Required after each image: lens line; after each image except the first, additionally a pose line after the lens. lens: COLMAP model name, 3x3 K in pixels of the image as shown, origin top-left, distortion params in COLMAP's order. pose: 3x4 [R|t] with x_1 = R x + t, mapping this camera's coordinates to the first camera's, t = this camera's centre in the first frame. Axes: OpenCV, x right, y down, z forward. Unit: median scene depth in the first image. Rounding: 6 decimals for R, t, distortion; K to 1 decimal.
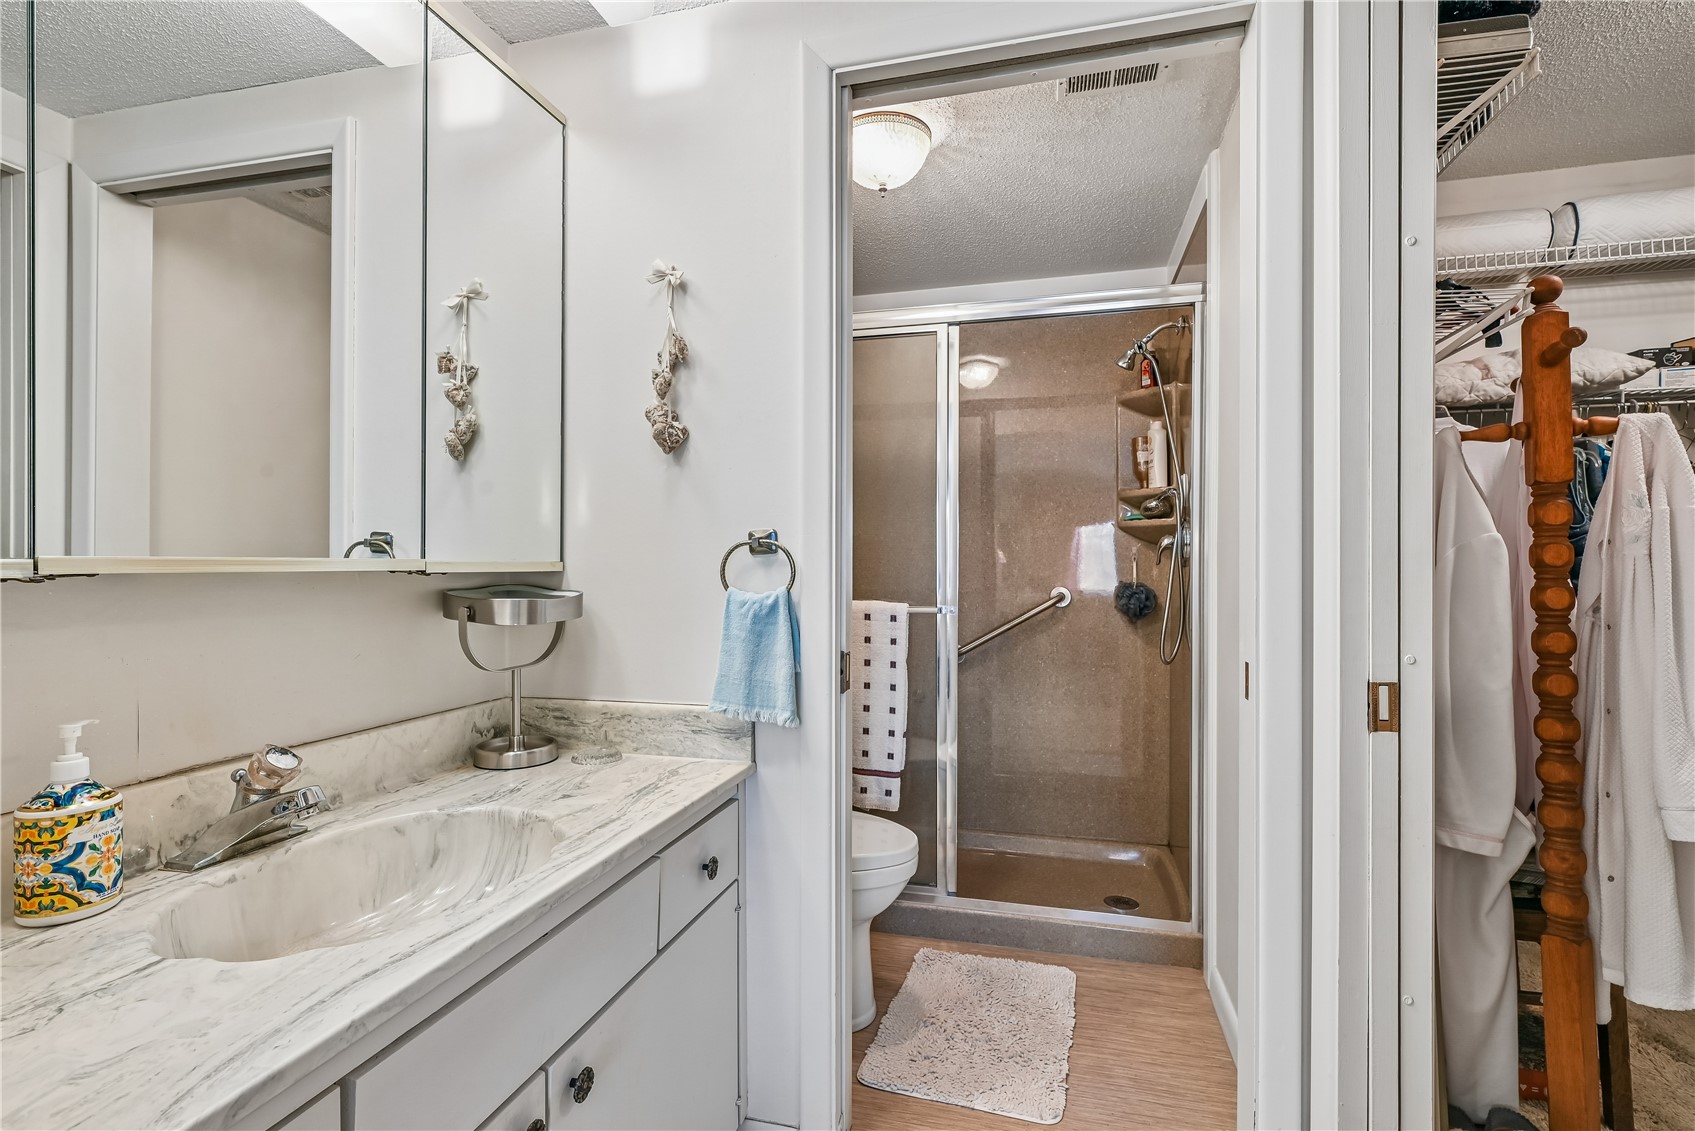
lens RADIAL K [[812.4, 0, 854.2], [0, 812.4, 558.6], [0, 0, 1]] dist [0.002029, 0.000444]
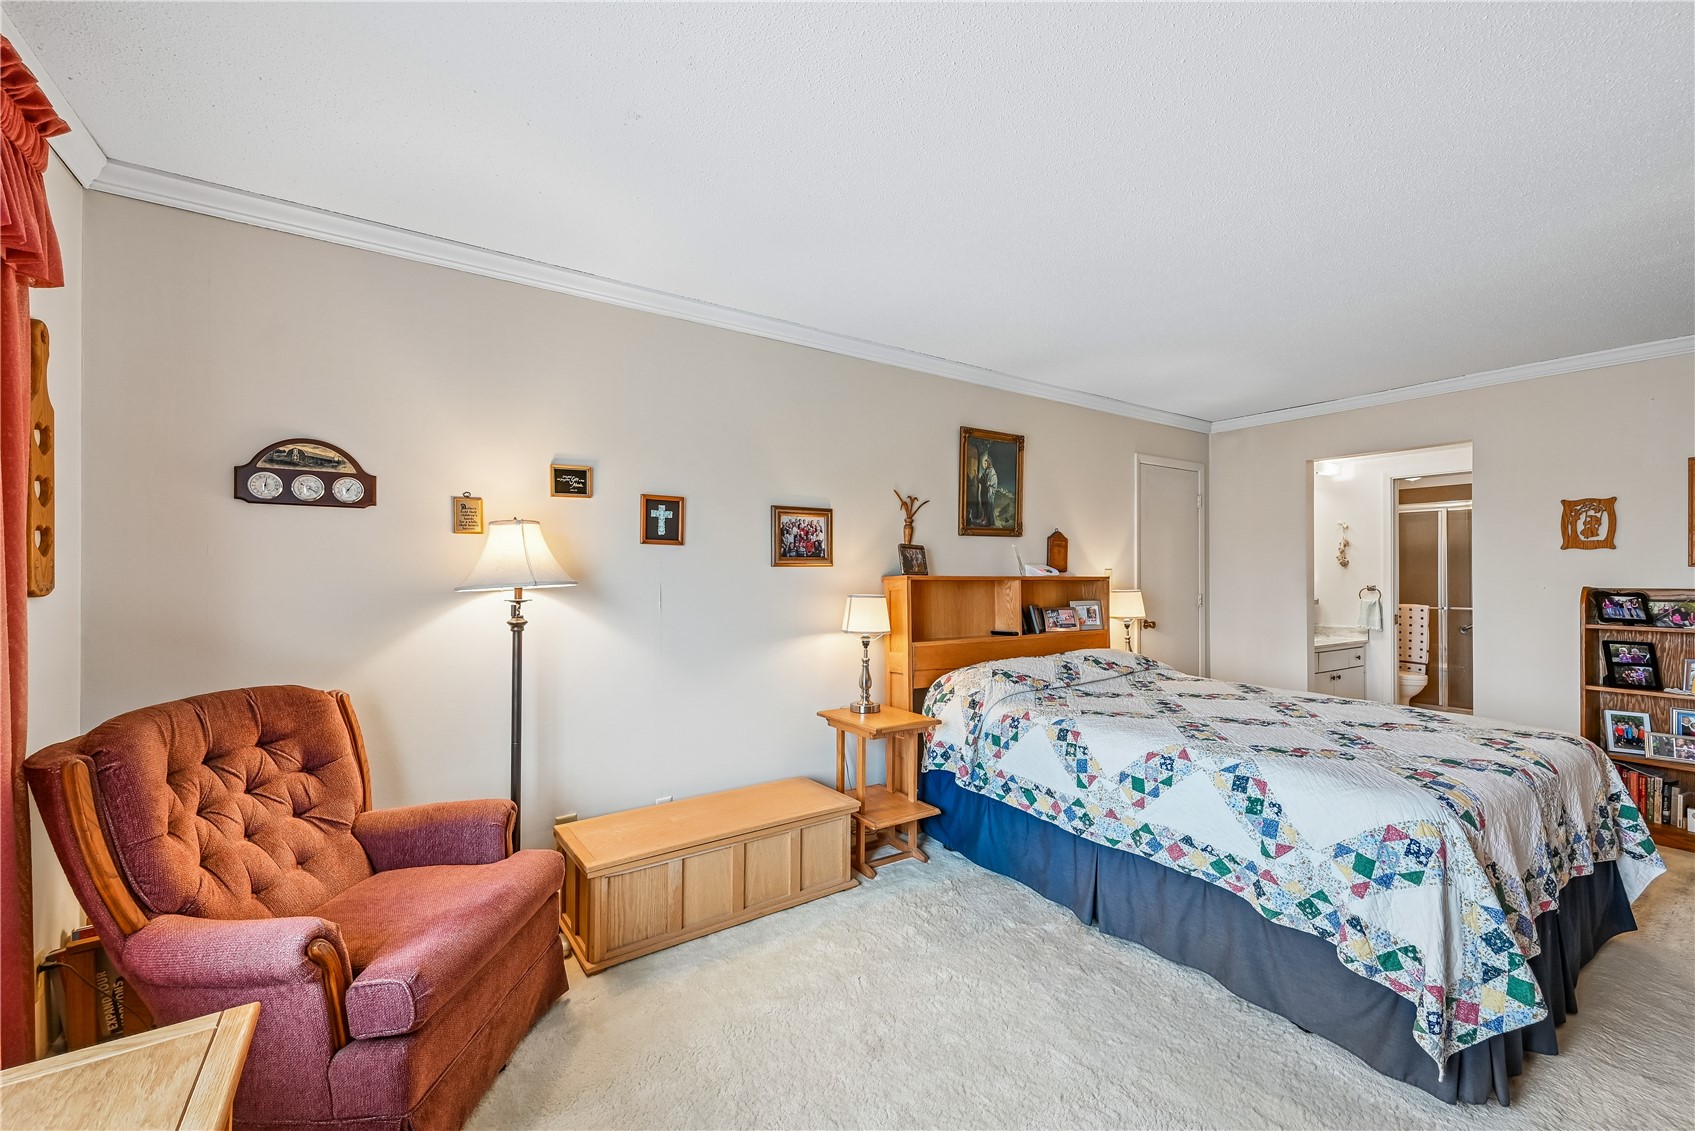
lens RADIAL K [[680.6, 0, 849.9], [0, 680.6, 573.9], [0, 0, 1]] dist [0.000451, 0.000095]
pose [[0.746829, 0.001277, -0.665015, 0.145087], [0.001144, 0.999994, 0.003205, -0.072094], [0.665015, -0.003154, 0.746823, -2.302390]]
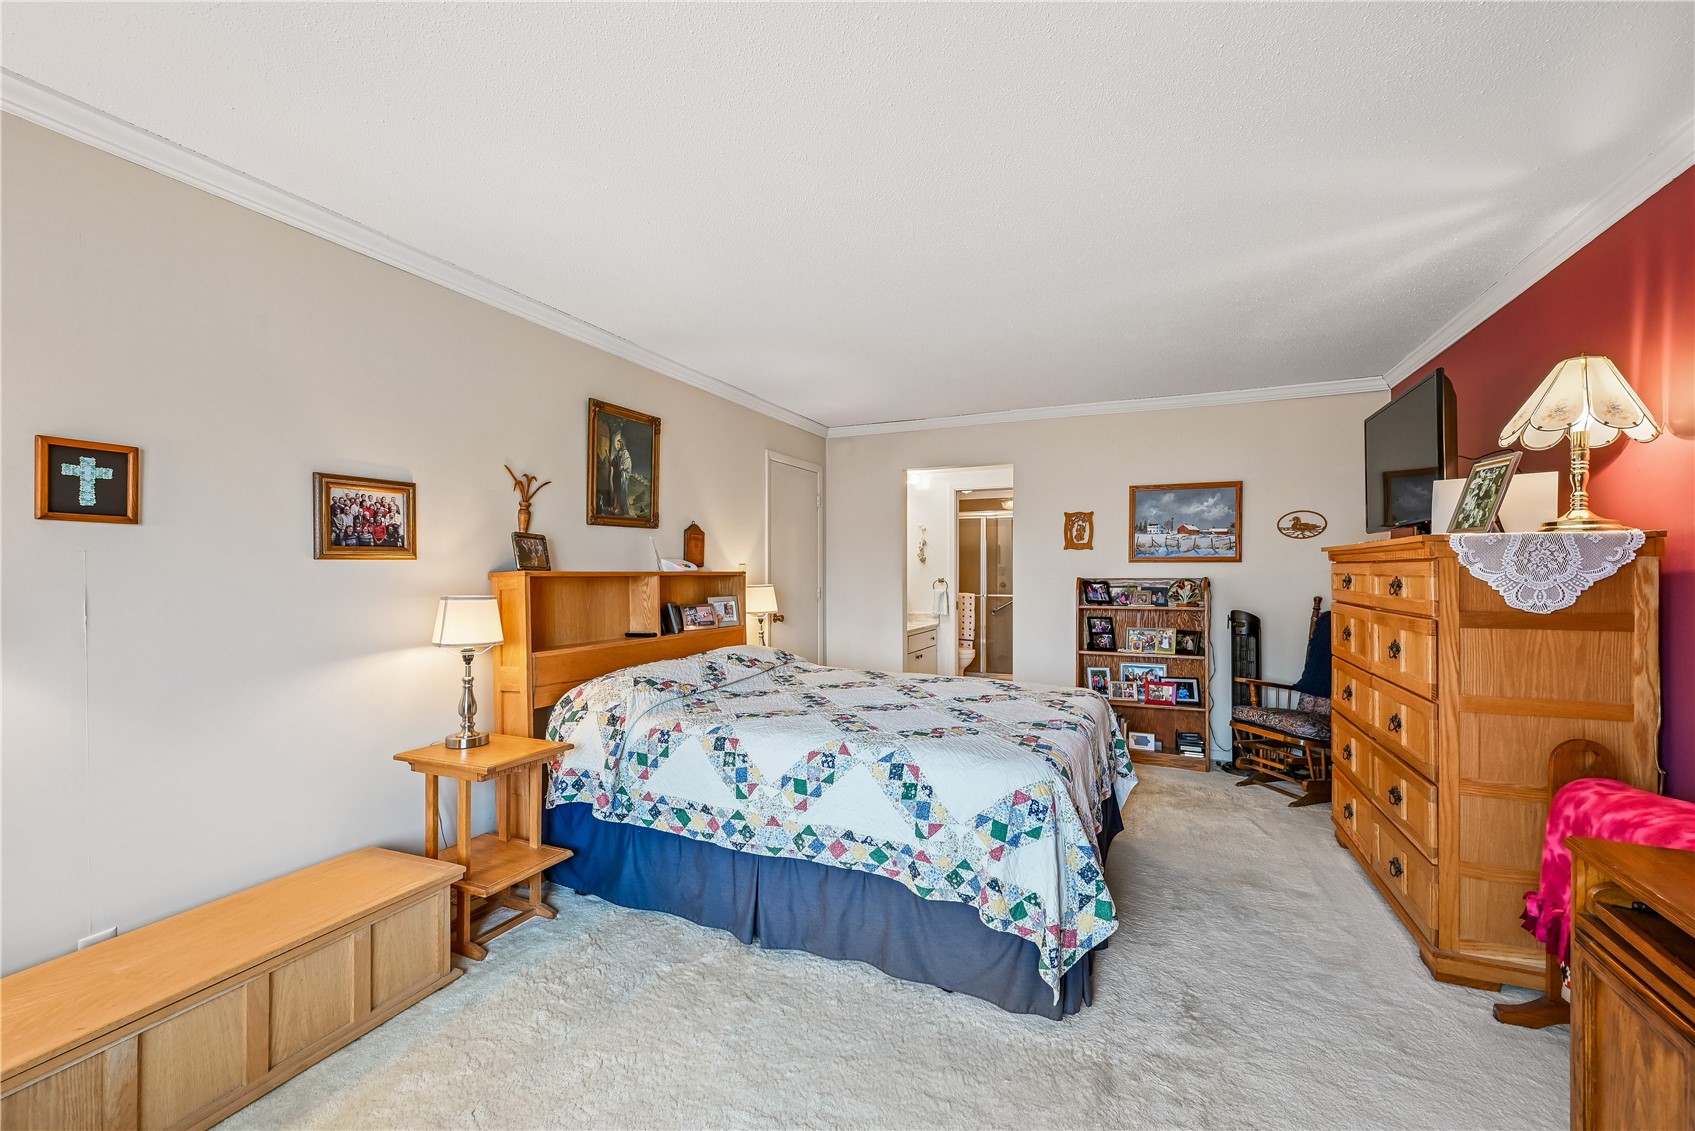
lens RADIAL K [[680.6, 0, 849.9], [0, 680.6, 573.9], [0, 0, 1]] dist [0.000451, 0.000095]
pose [[0.986125, -0.000373, -0.166003, 0.021675], [0.002127, 0.999944, 0.010391, -0.070019], [0.165990, -0.010600, 0.986070, -2.207677]]
